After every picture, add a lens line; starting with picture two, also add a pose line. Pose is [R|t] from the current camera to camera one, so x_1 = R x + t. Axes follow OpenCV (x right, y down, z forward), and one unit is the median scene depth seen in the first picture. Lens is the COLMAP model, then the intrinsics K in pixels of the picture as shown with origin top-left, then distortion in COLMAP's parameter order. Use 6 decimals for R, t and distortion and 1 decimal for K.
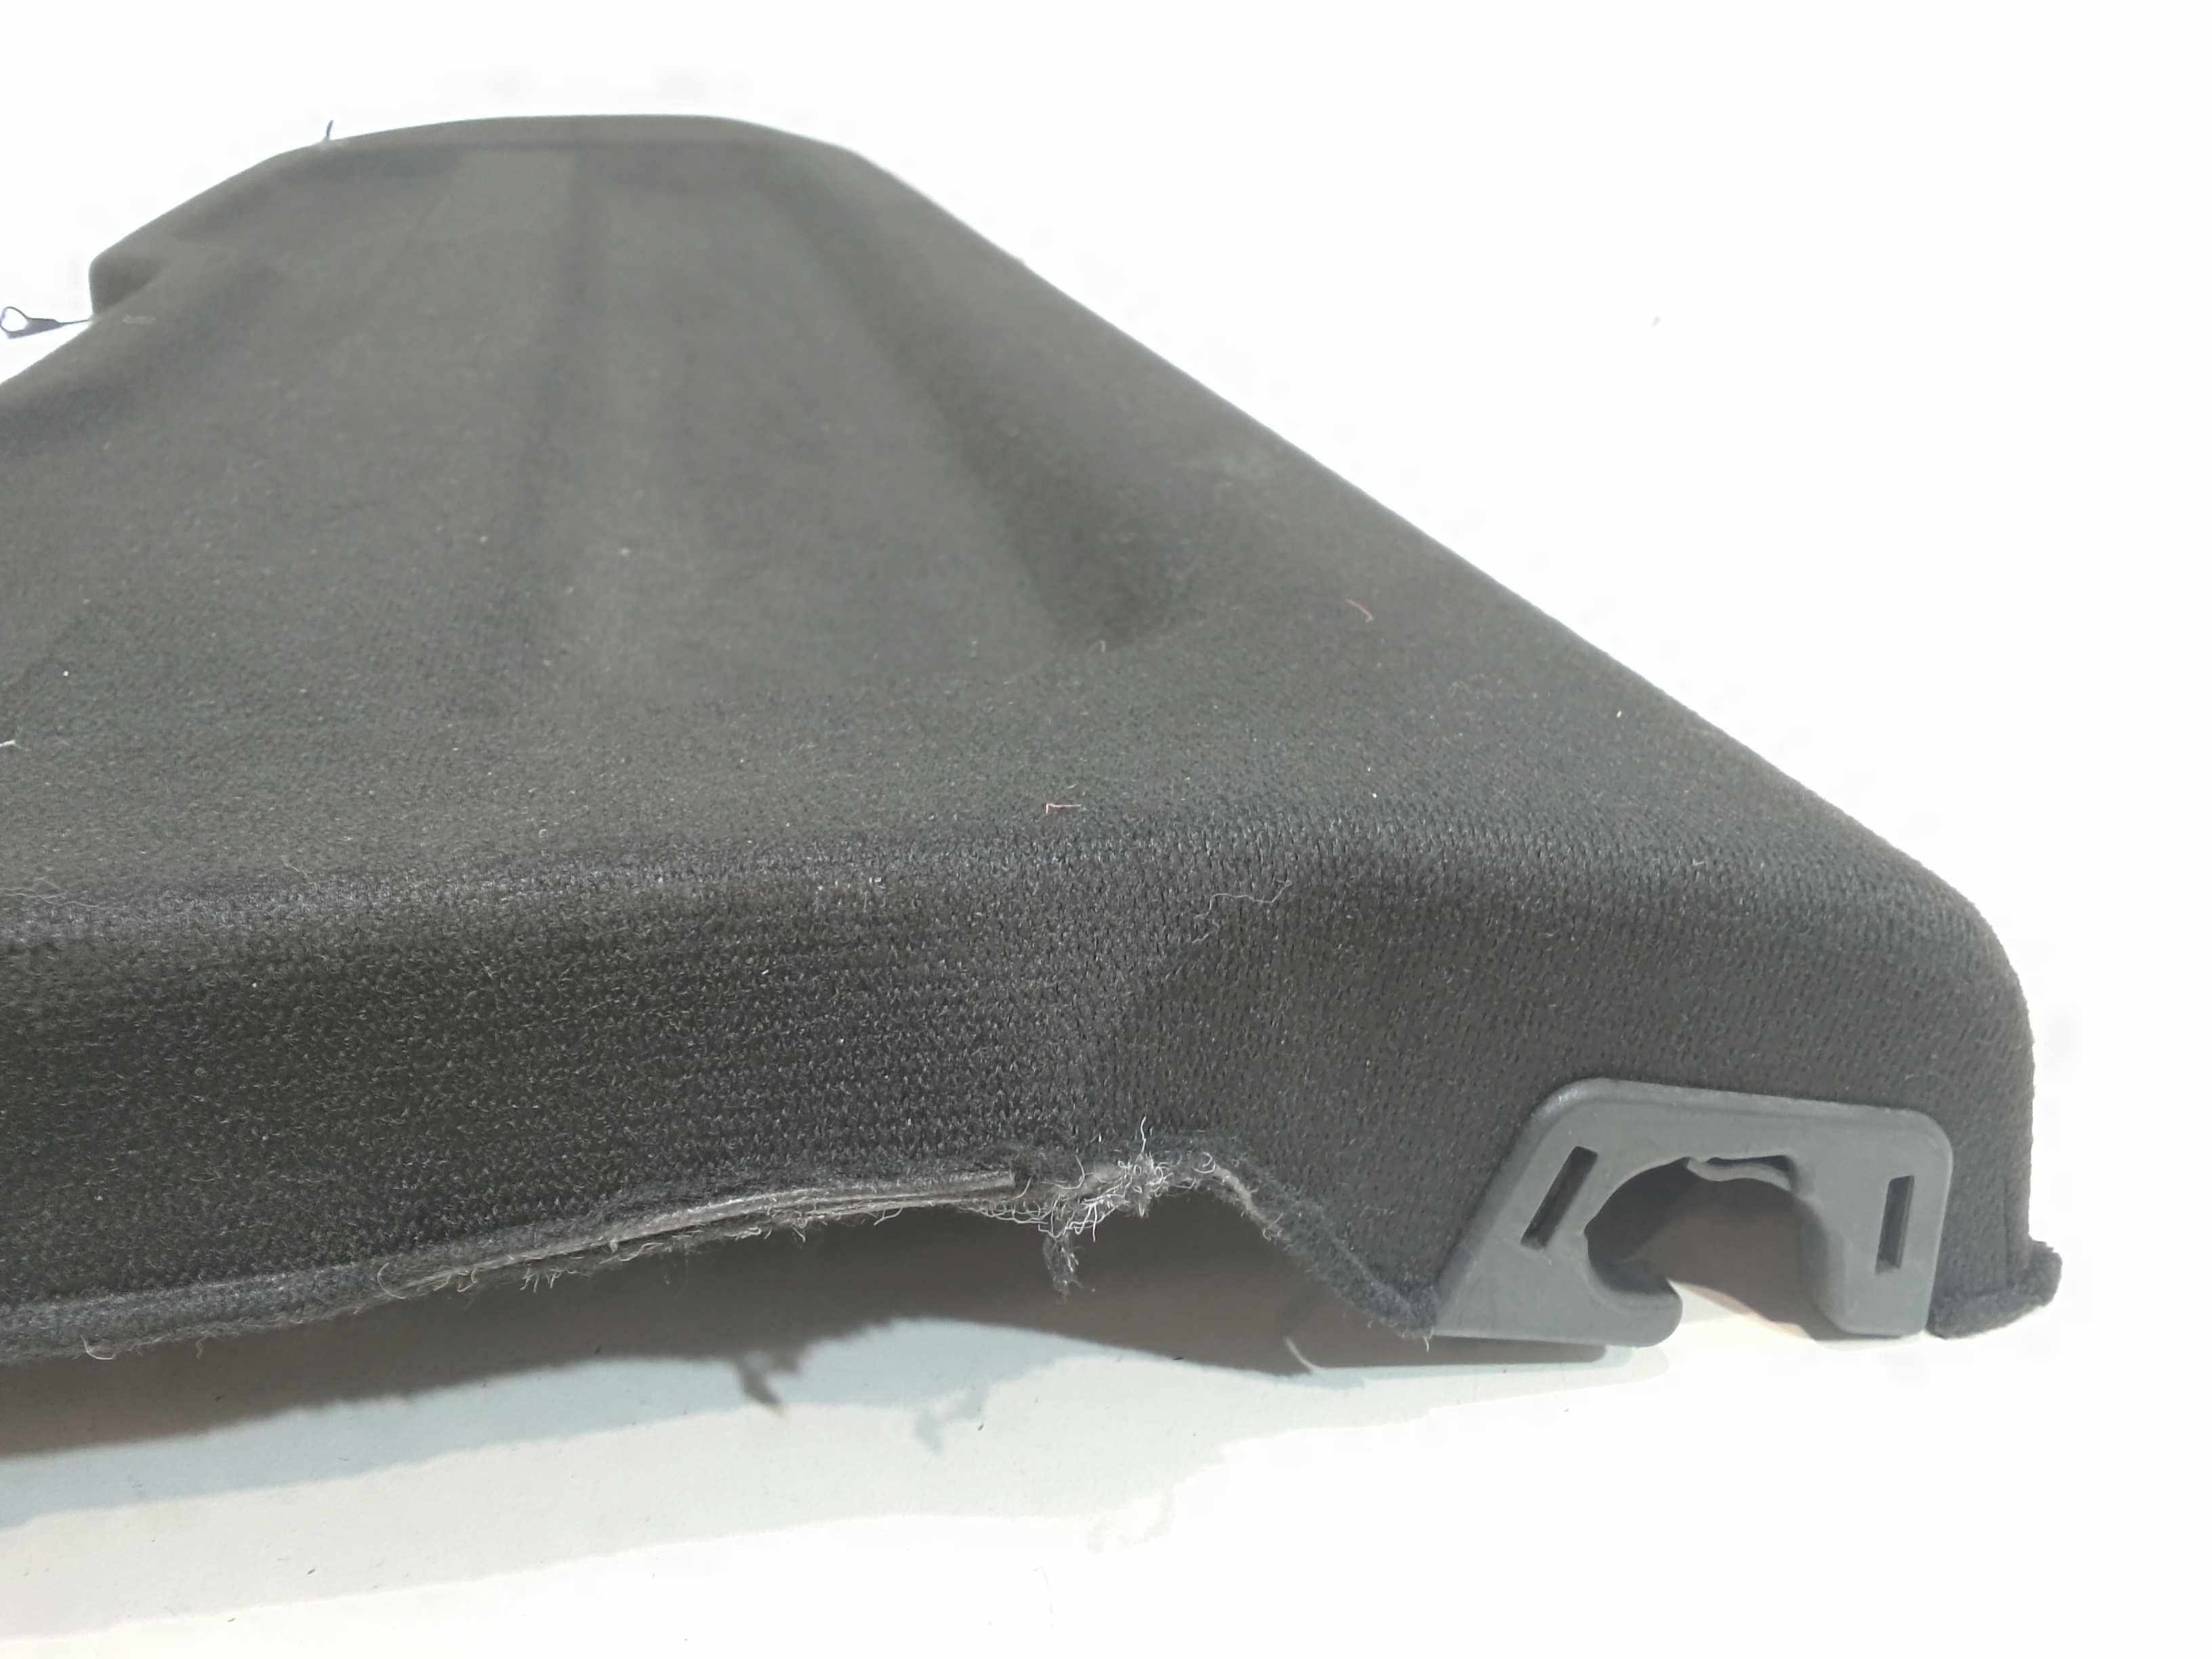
lens RADIAL K [[1763.7, 0, 1106.0], [0, 1763.7, 829.5], [0, 0, 1]] dist [0.000448, -0.044717]
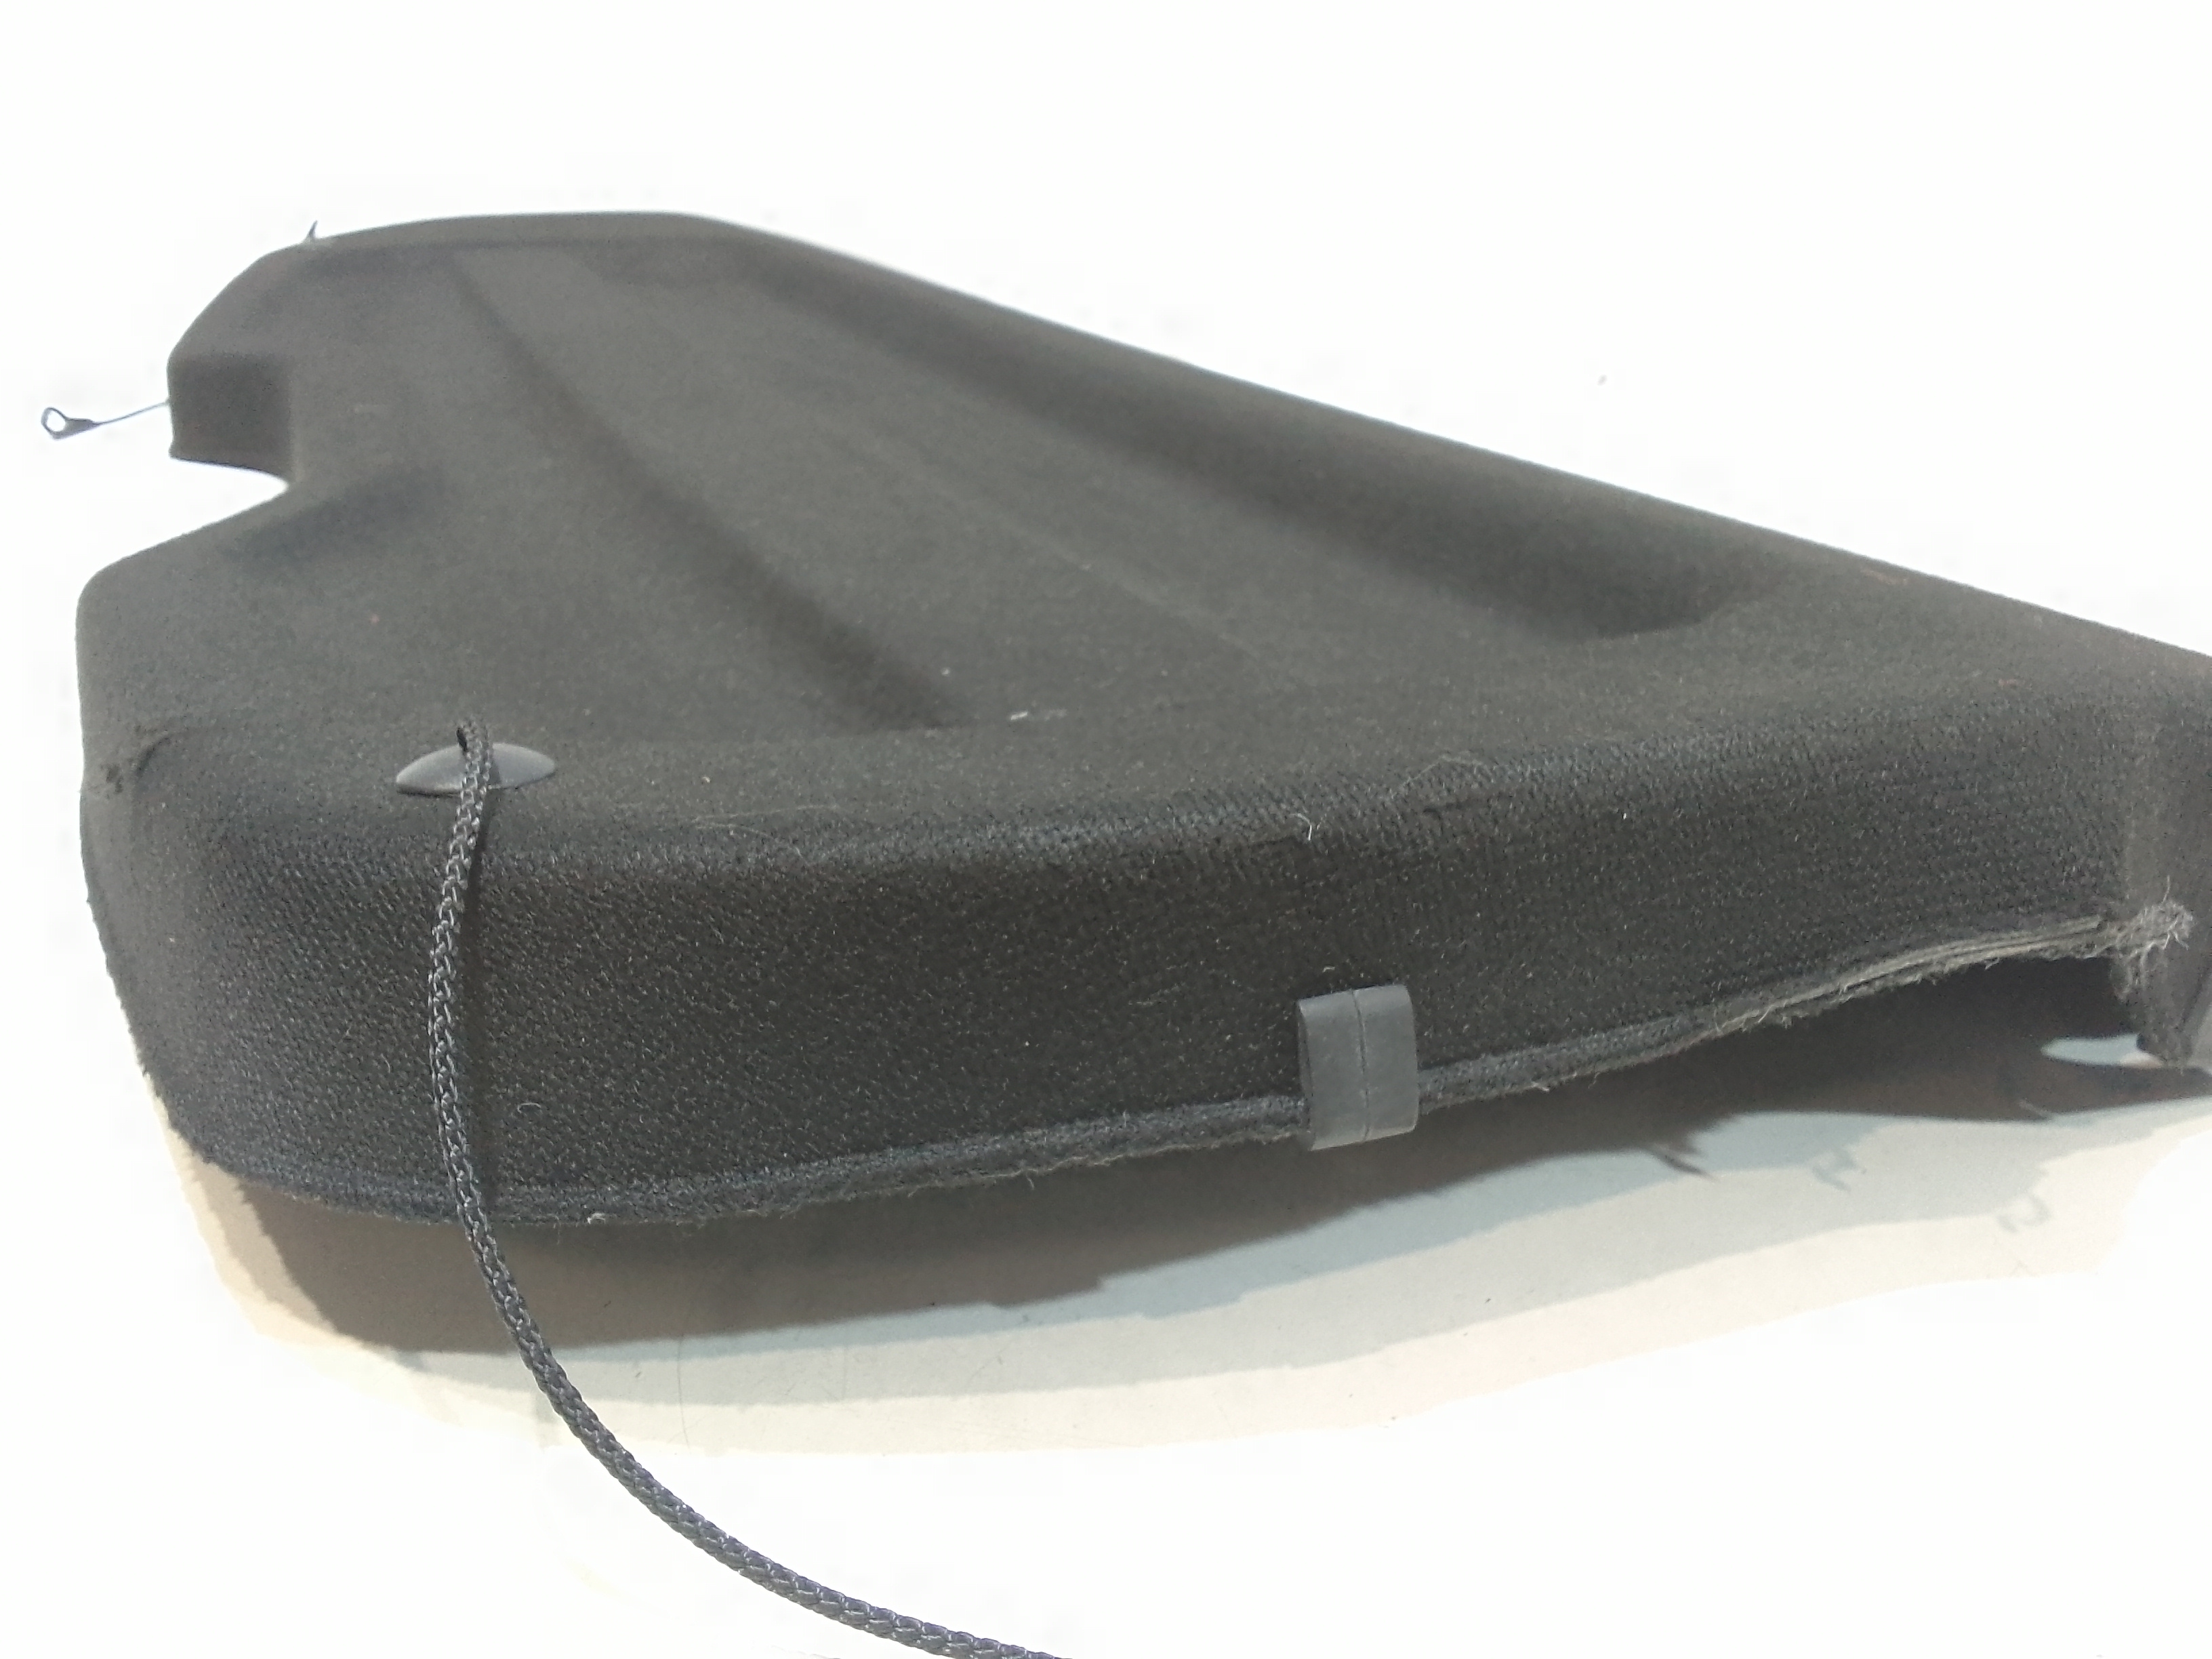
lens RADIAL K [[1736.8, 0, 1106.0], [0, 1736.8, 829.5], [0, 0, 1]] dist [0.042698, -0.089122]
pose [[0.989174, -0.065237, 0.131446, -1.015370], [0.070451, 0.996887, -0.035410, 0.111574], [-0.128727, 0.044287, 0.990691, -0.315600]]
